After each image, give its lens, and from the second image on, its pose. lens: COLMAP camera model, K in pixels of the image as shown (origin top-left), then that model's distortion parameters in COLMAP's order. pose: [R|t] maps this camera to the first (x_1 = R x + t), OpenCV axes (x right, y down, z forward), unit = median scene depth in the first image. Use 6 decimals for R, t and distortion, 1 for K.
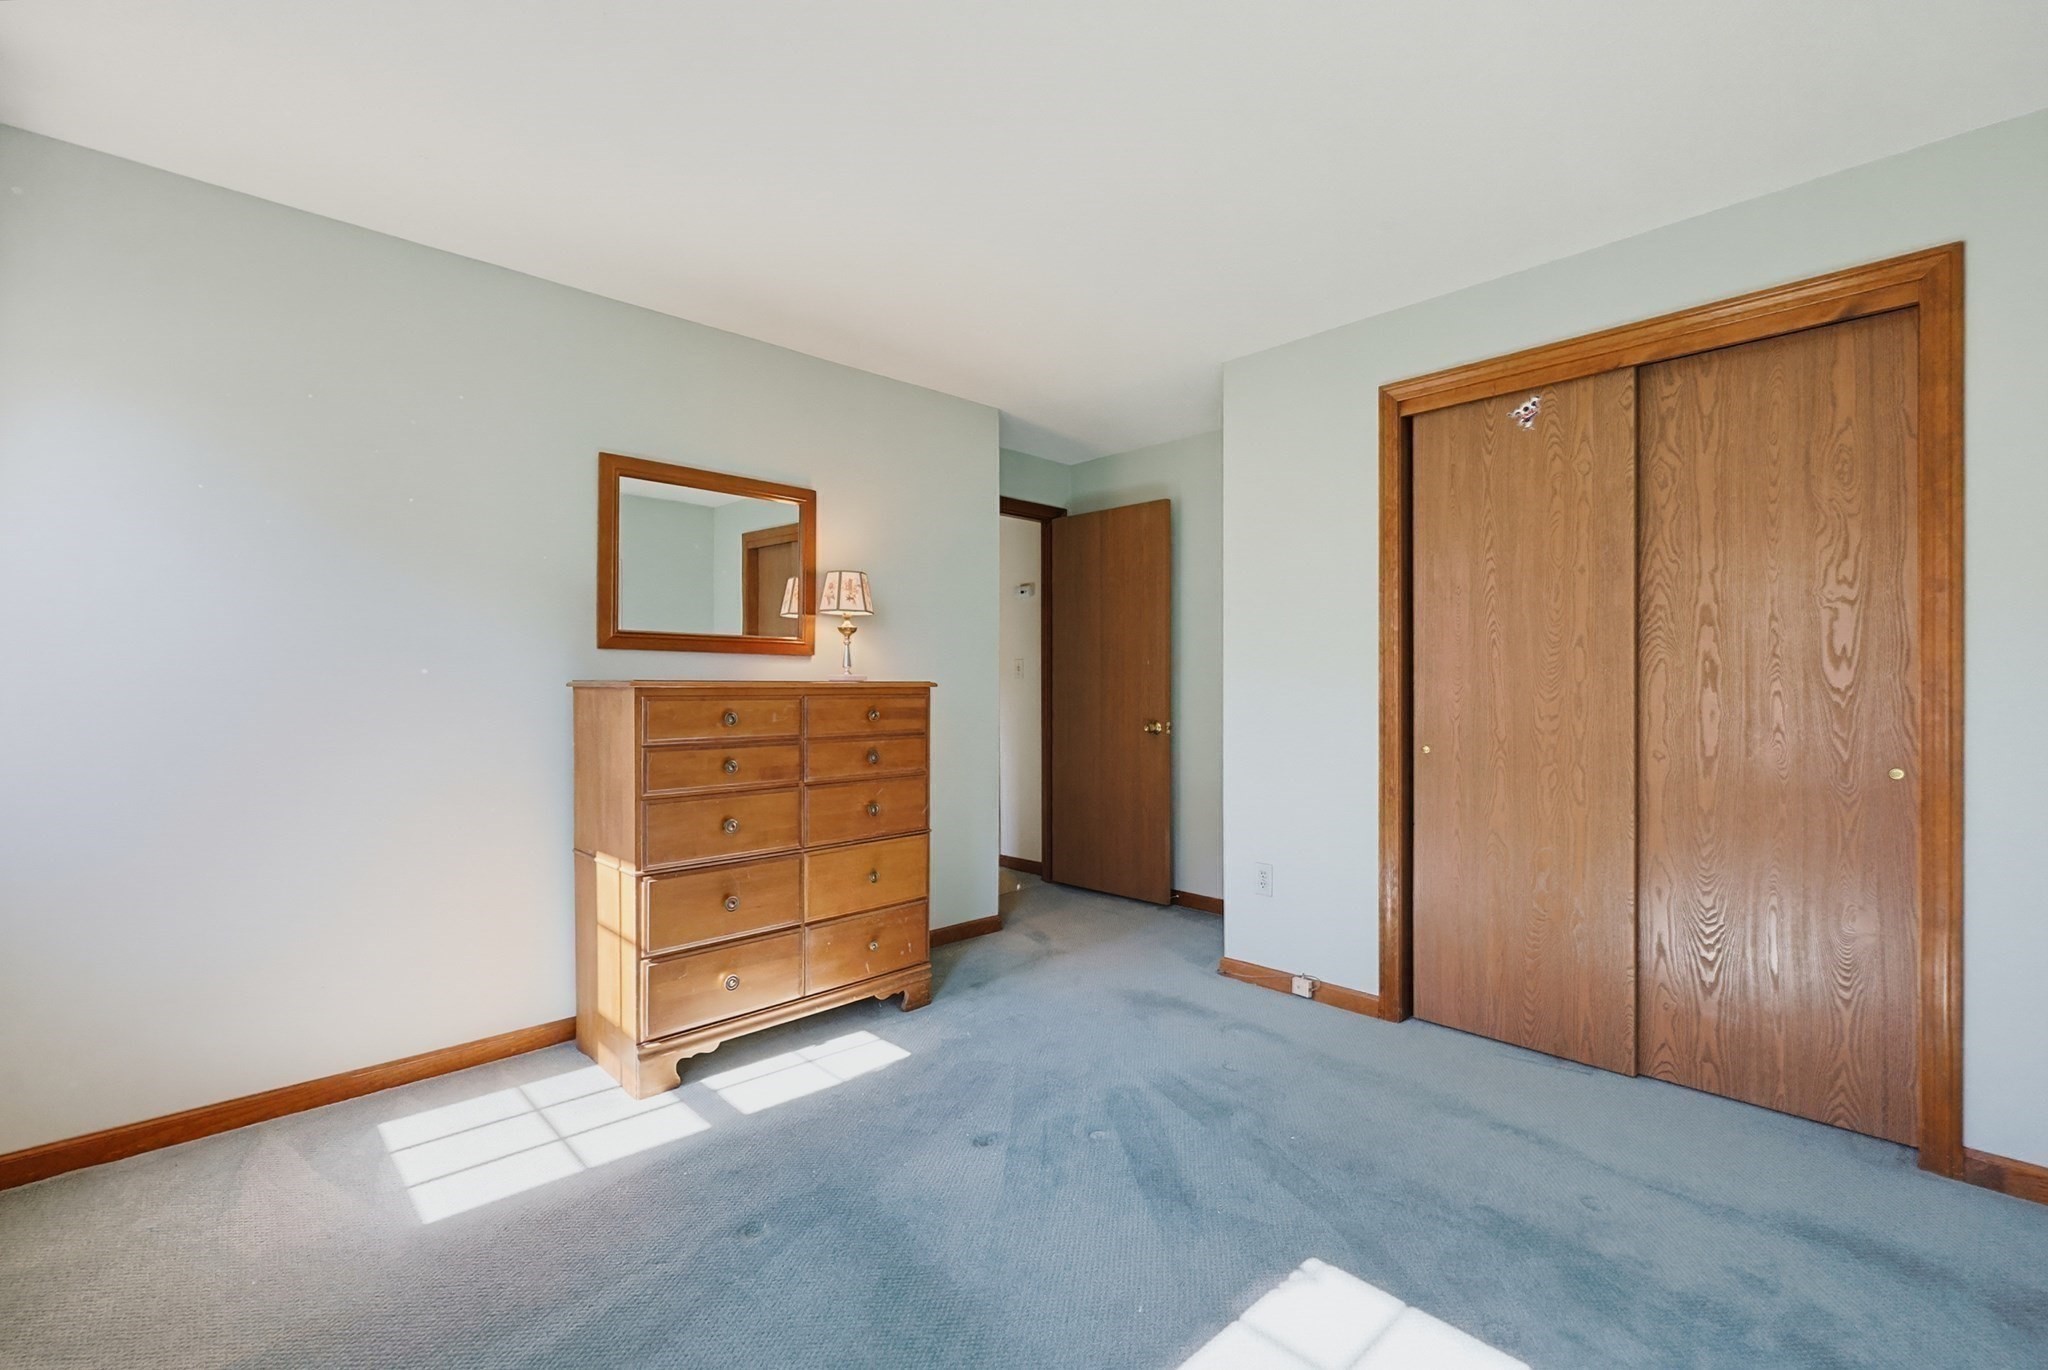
lens RADIAL K [[875.5, 0, 1027.6], [0, 875.5, 668.0], [0, 0, 1]] dist [-0.005151, 0.001569]
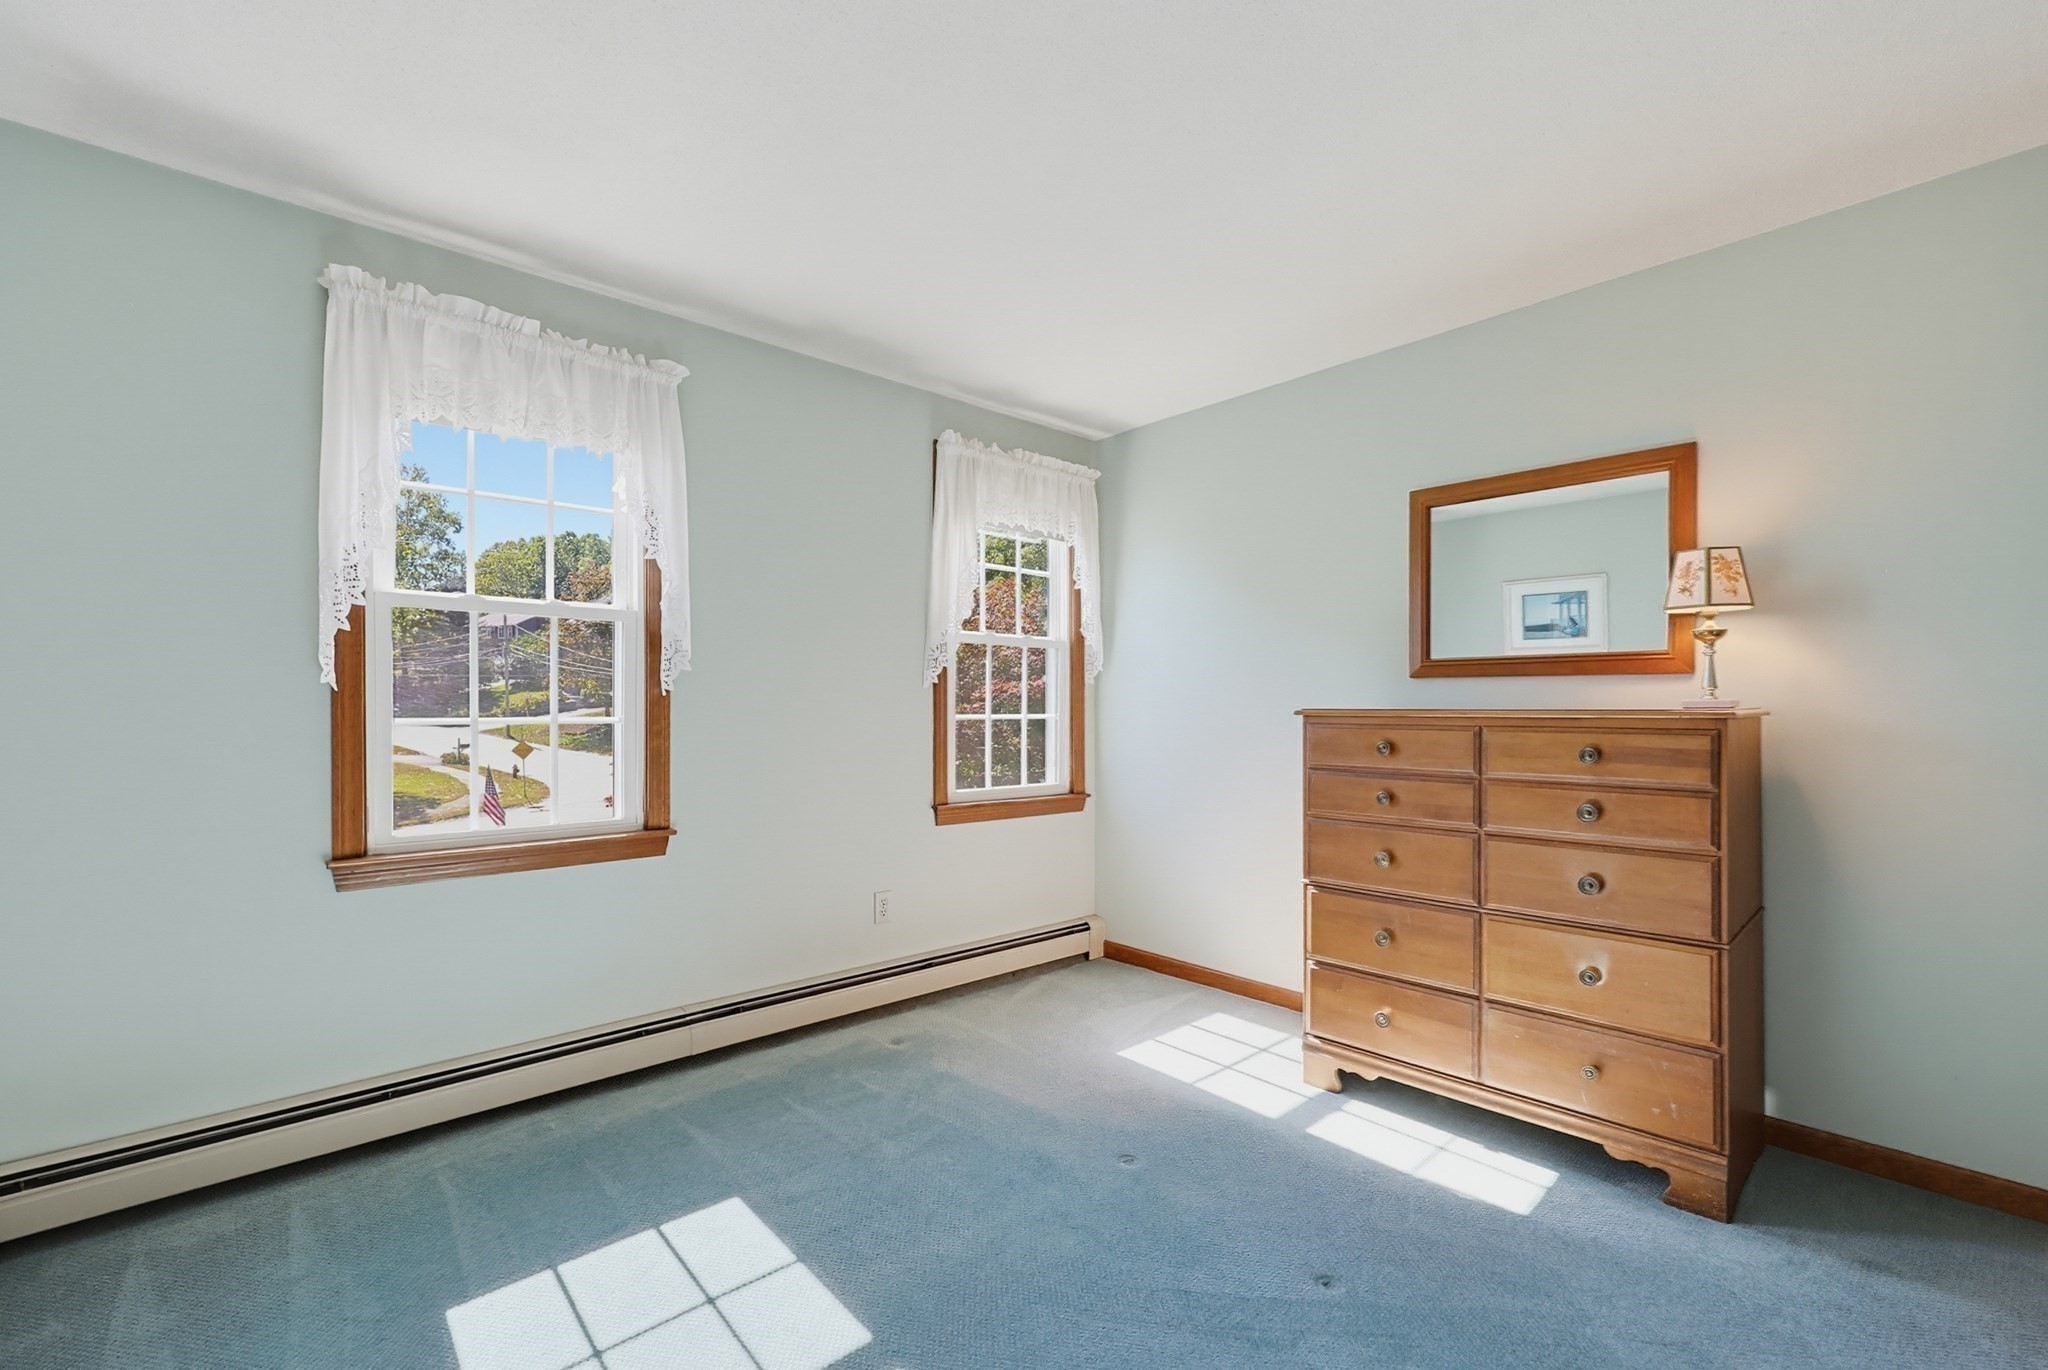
lens RADIAL K [[875.5, 0, 1020.6], [0, 875.5, 692.0], [0, 0, 1]] dist [-0.005151, 0.001569]
pose [[-0.030561, -0.017771, -0.999375, 0.611511], [0.020004, 0.999631, -0.018387, 0.004445], [0.999333, -0.020553, -0.030194, 0.592812]]
